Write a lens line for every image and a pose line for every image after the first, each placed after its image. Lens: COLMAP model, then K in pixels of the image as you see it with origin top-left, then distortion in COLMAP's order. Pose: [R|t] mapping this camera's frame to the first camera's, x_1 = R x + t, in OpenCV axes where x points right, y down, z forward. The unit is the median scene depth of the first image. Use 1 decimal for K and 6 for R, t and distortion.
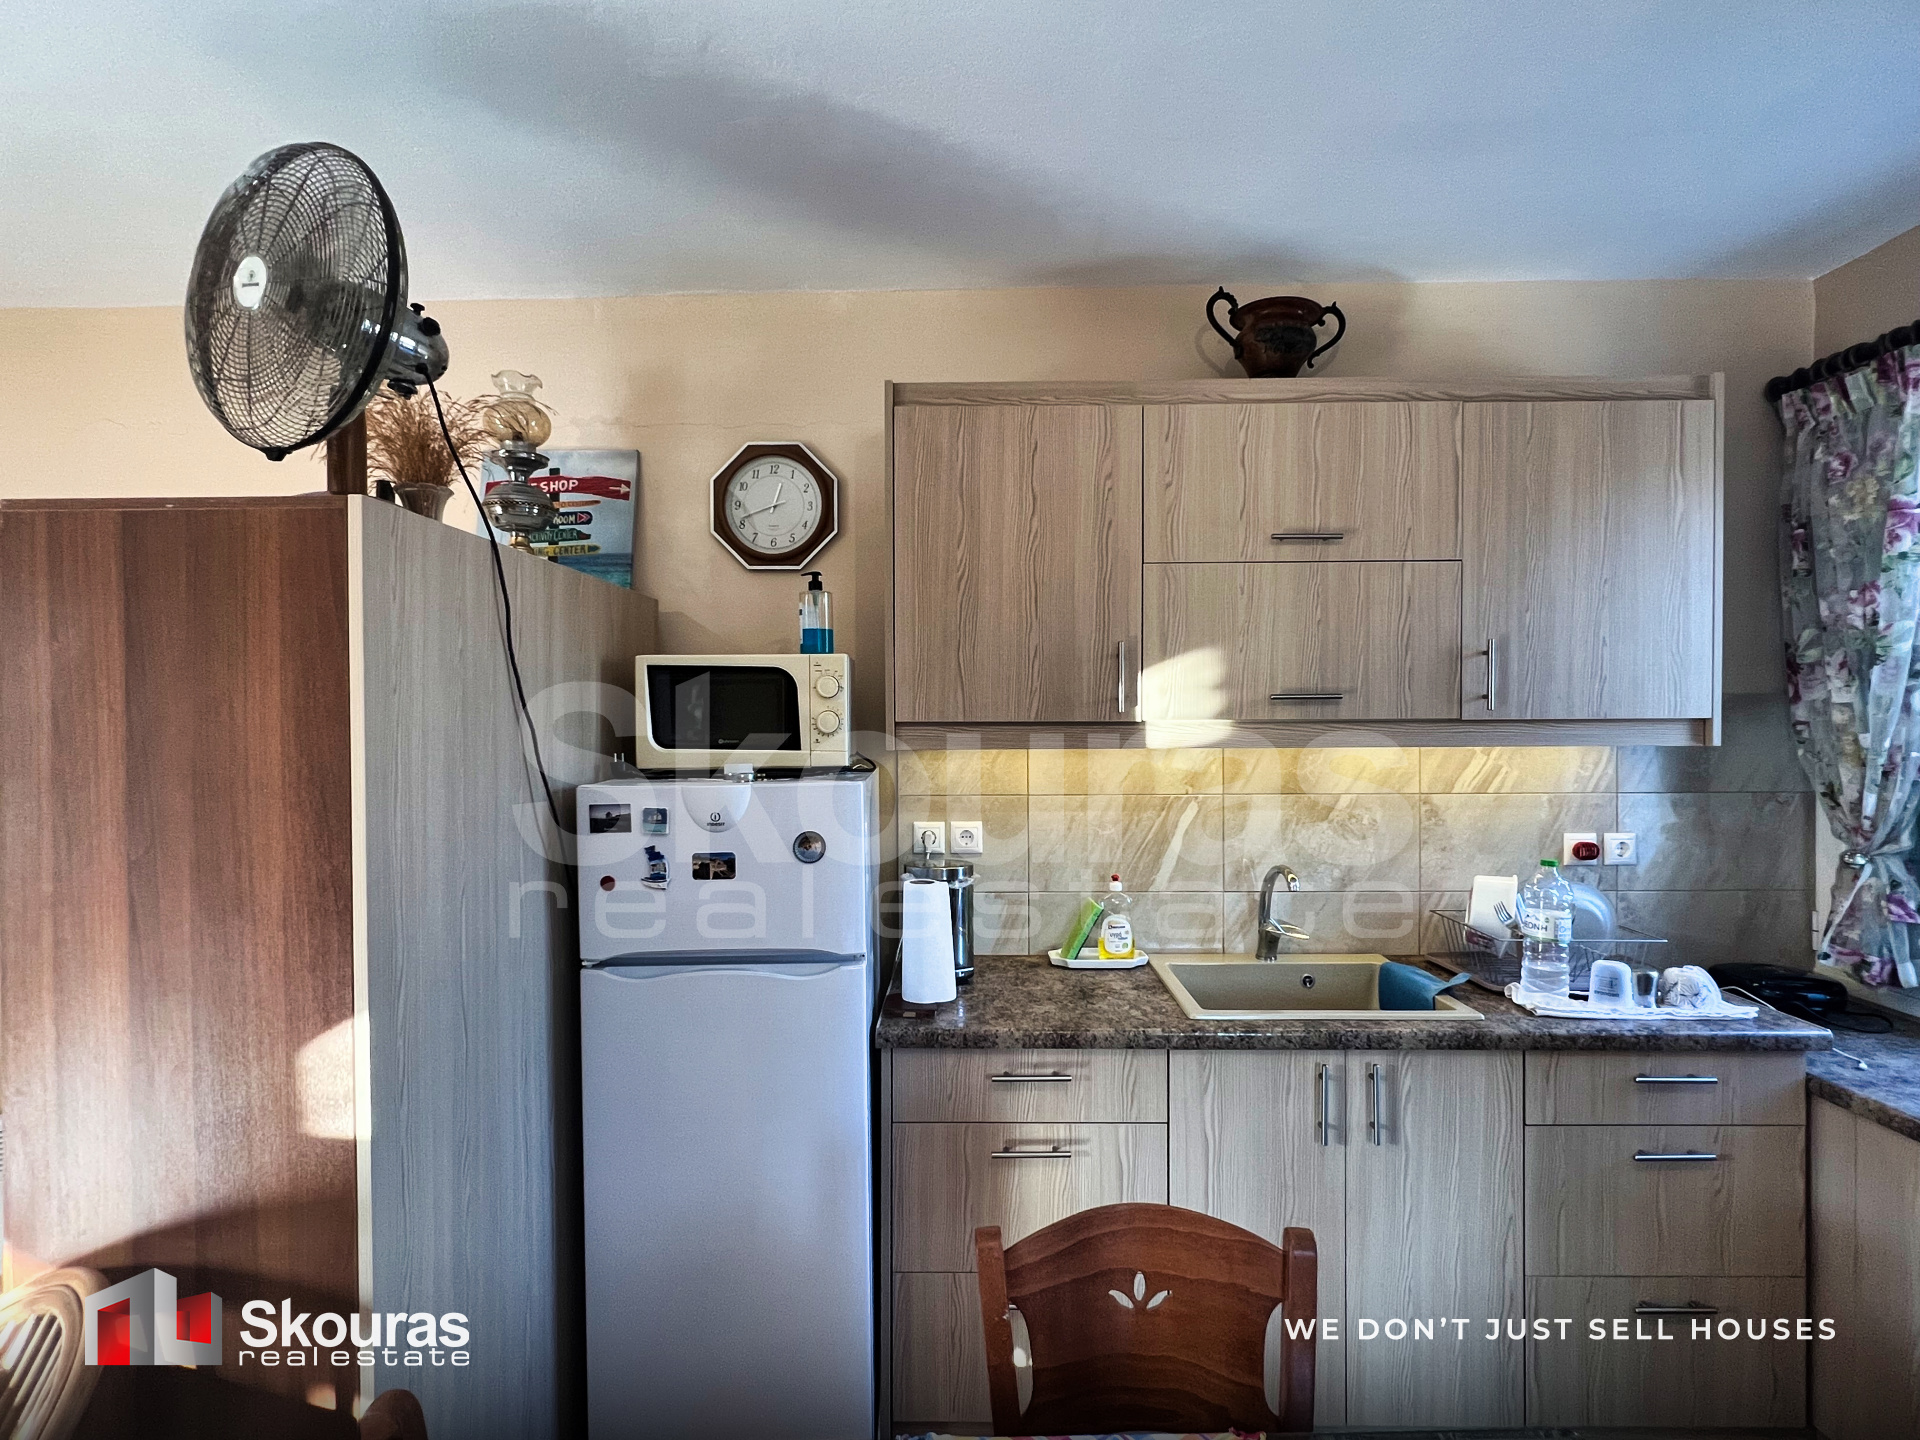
lens RADIAL K [[954.6, 0, 954.6], [0, 954.6, 714.8], [0, 0, 1]] dist [-0.003821, 0.001578]
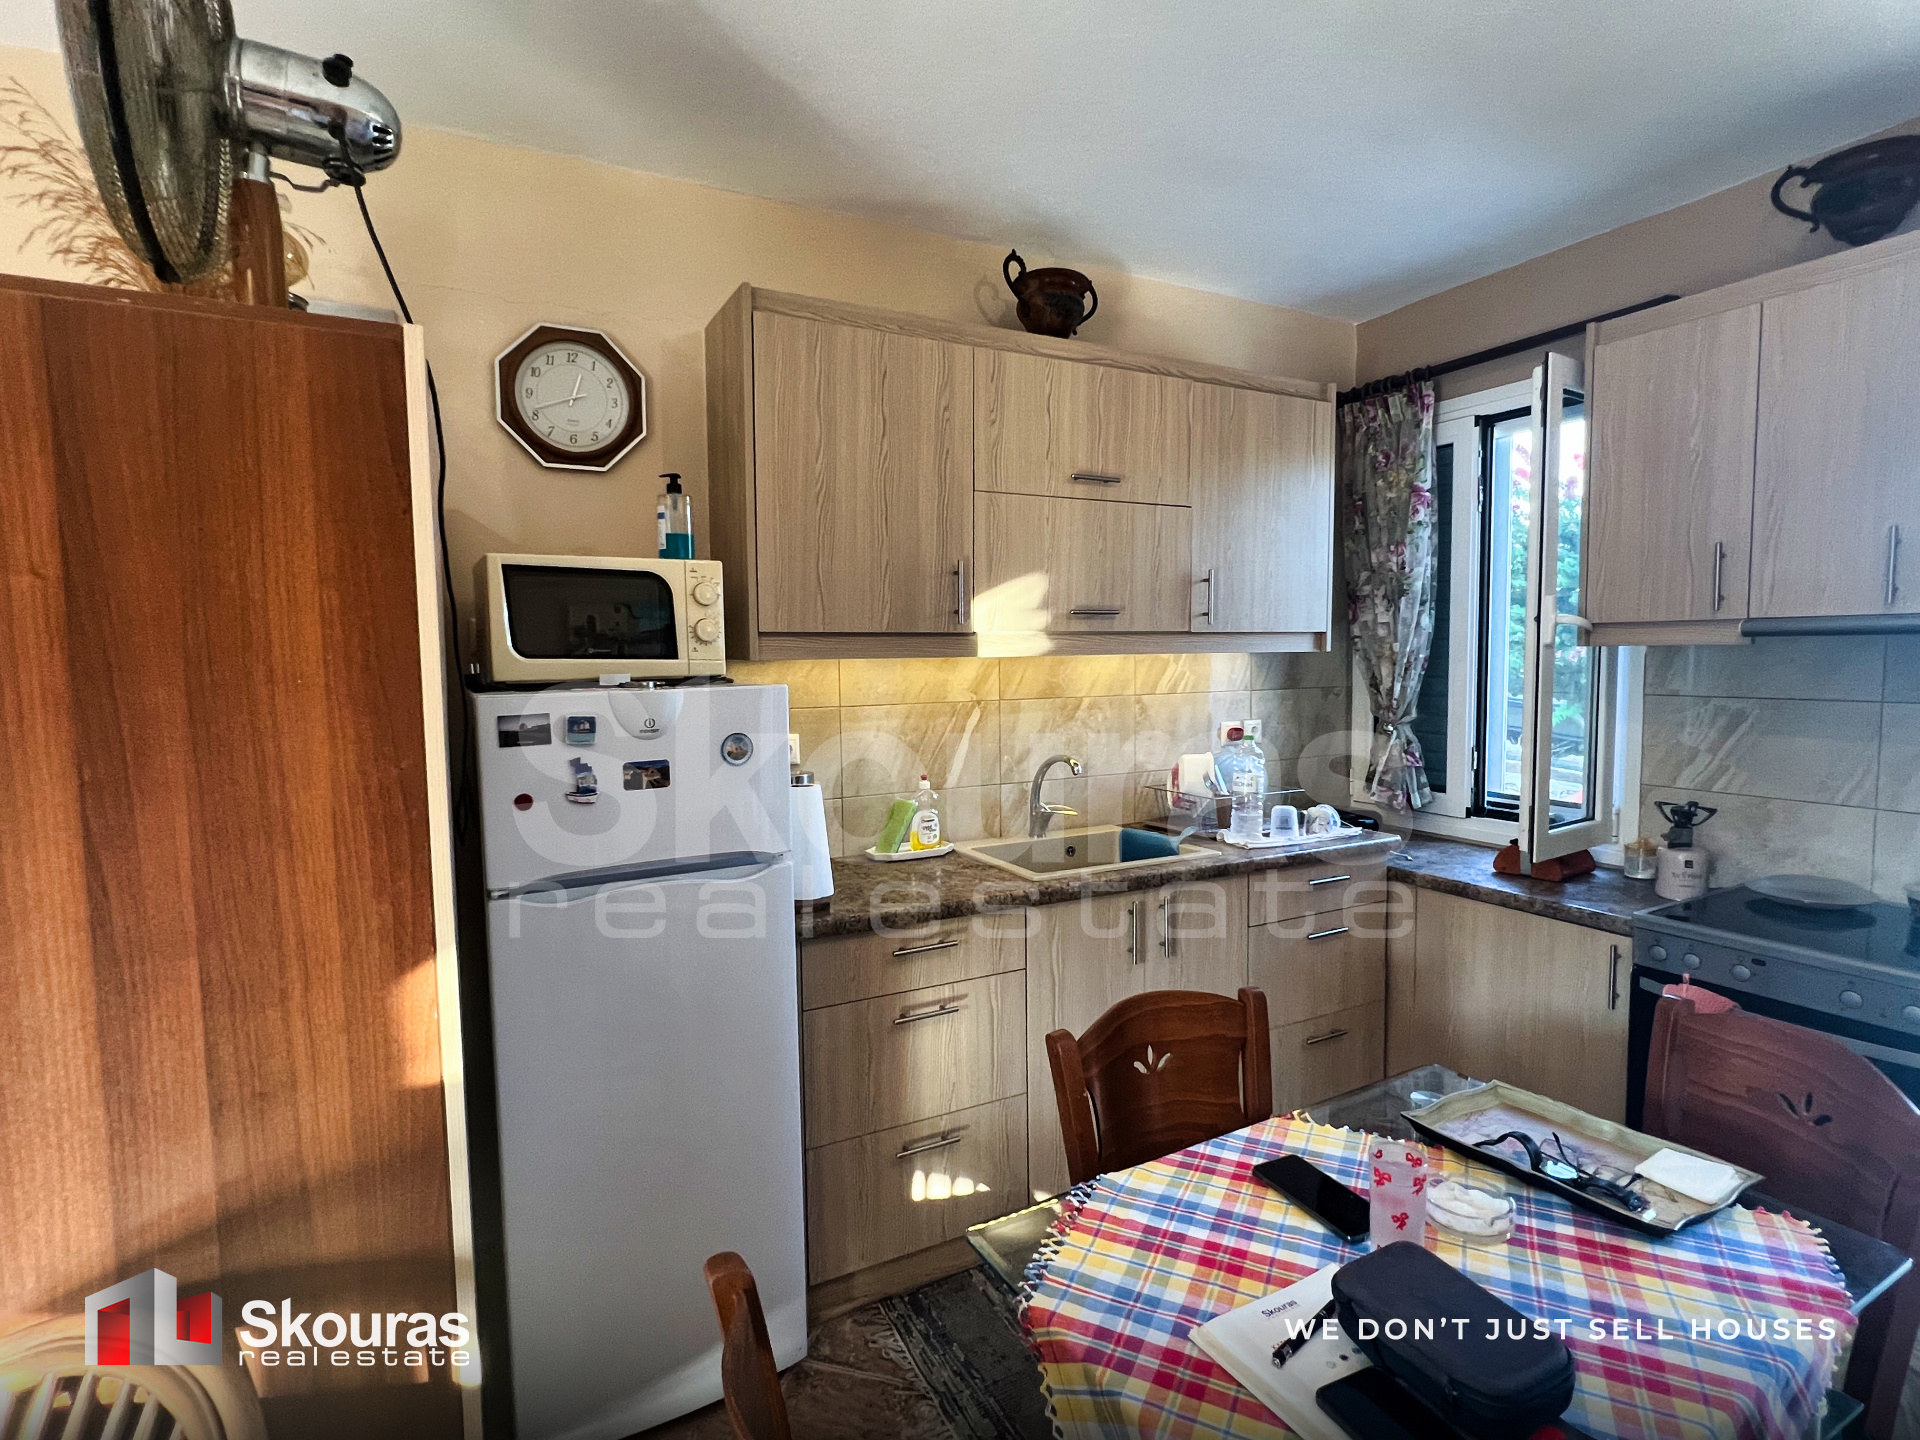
lens RADIAL K [[954.6, 0, 960.0], [0, 954.6, 715.4], [0, 0, 1]] dist [-0.003821, 0.001578]
pose [[0.878315, -0.037149, 0.476637, -0.361443], [0.010189, 0.998204, 0.059025, 0.038545], [-0.477974, -0.046986, 0.877116, 0.012165]]
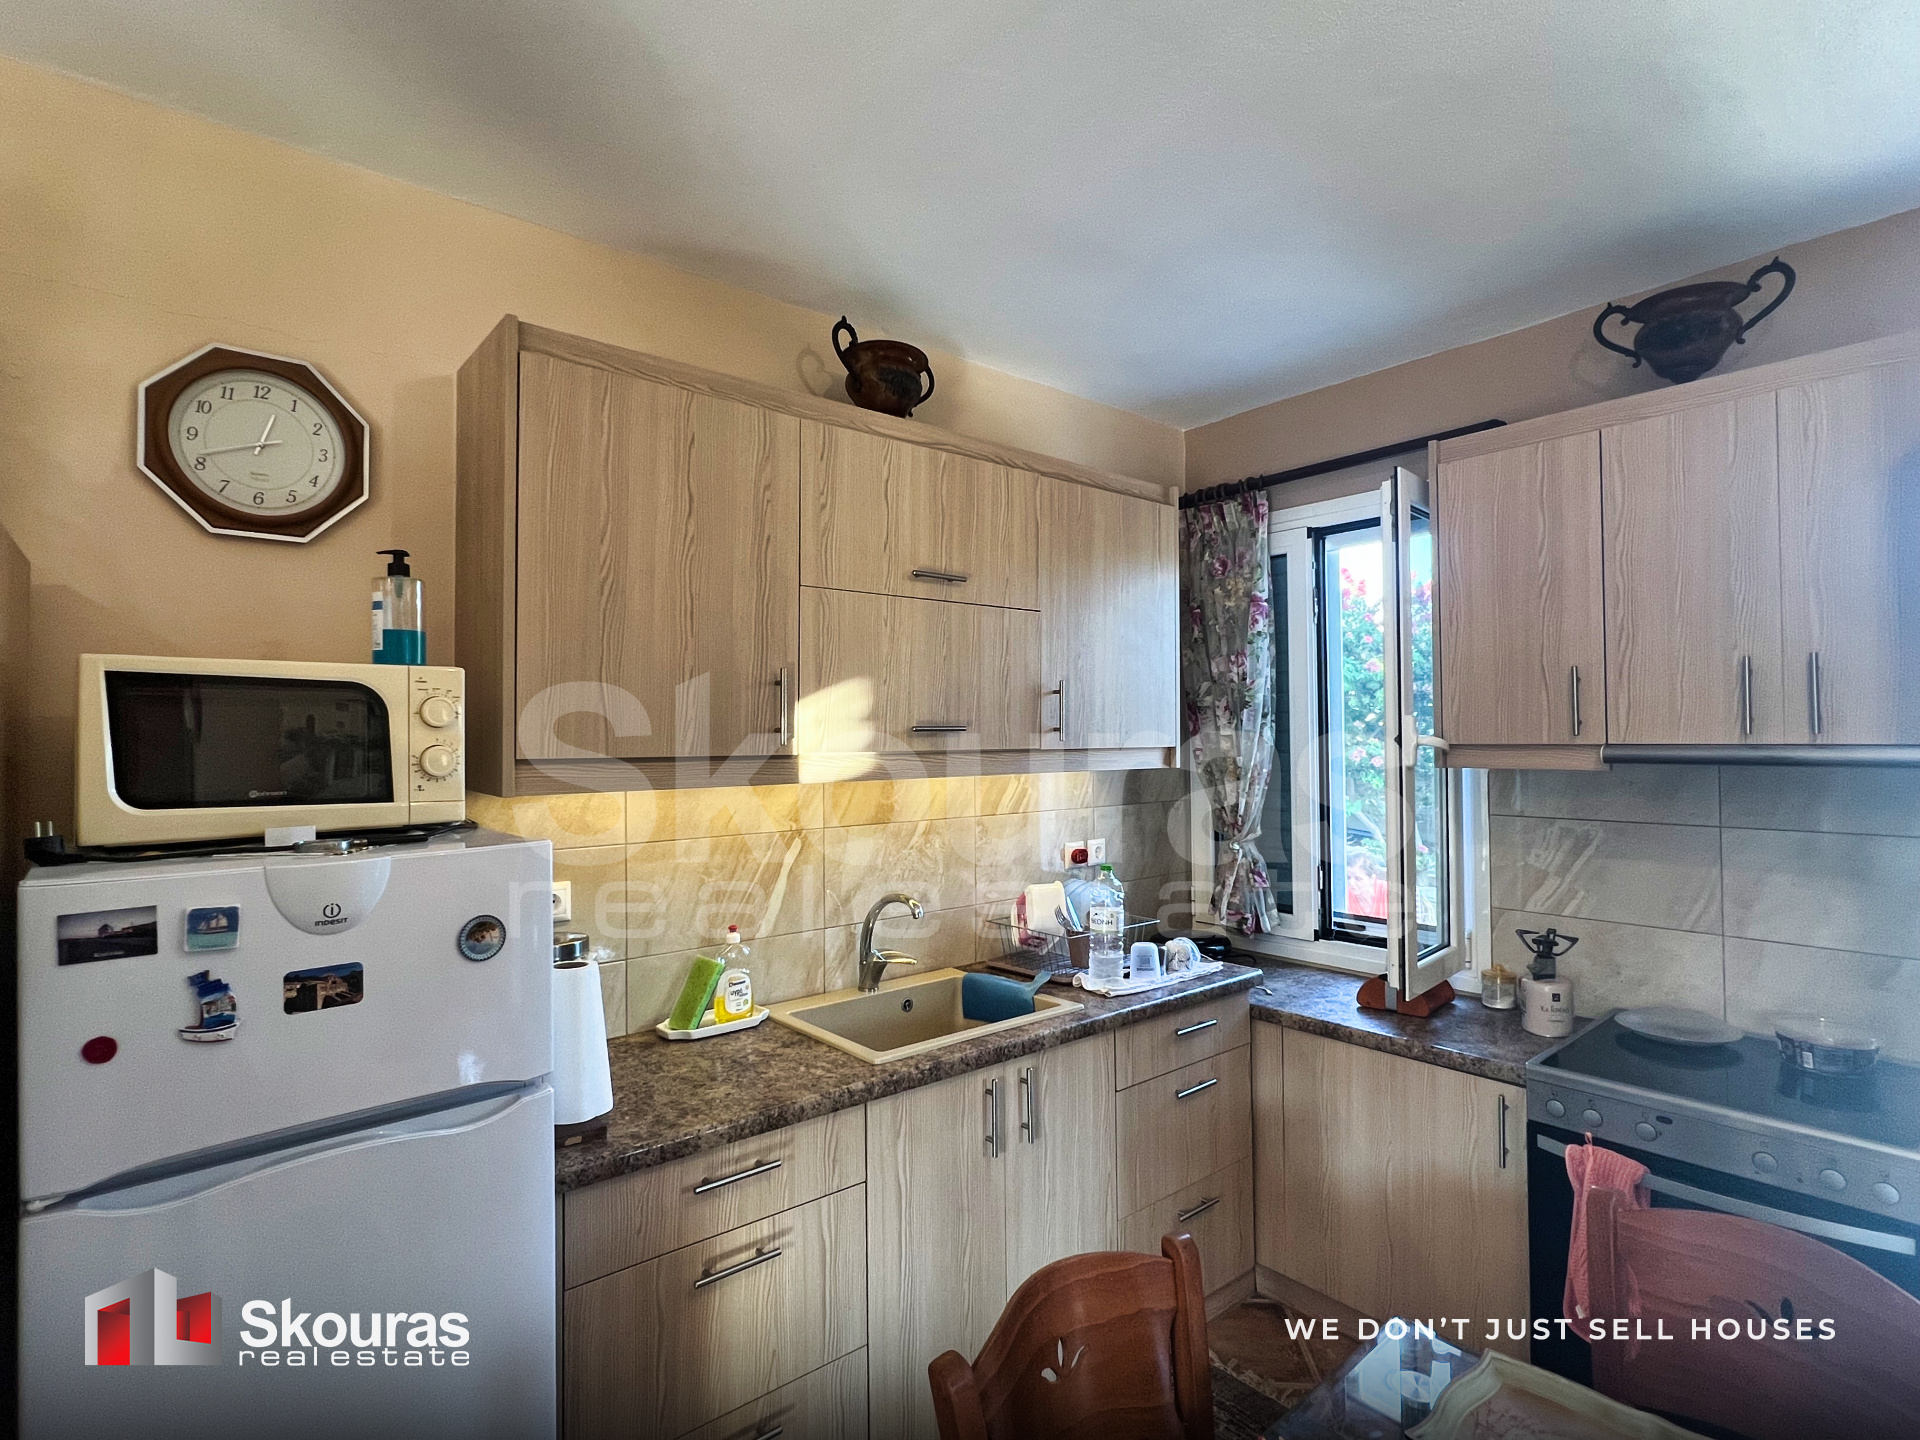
lens RADIAL K [[954.6, 0, 955.4], [0, 954.6, 716.7], [0, 0, 1]] dist [-0.003821, 0.001578]
pose [[0.760922, 0.012669, 0.648720, -0.292331], [0.008451, 0.999531, -0.029432, -0.001392], [-0.648789, 0.027878, 0.760458, 0.192953]]
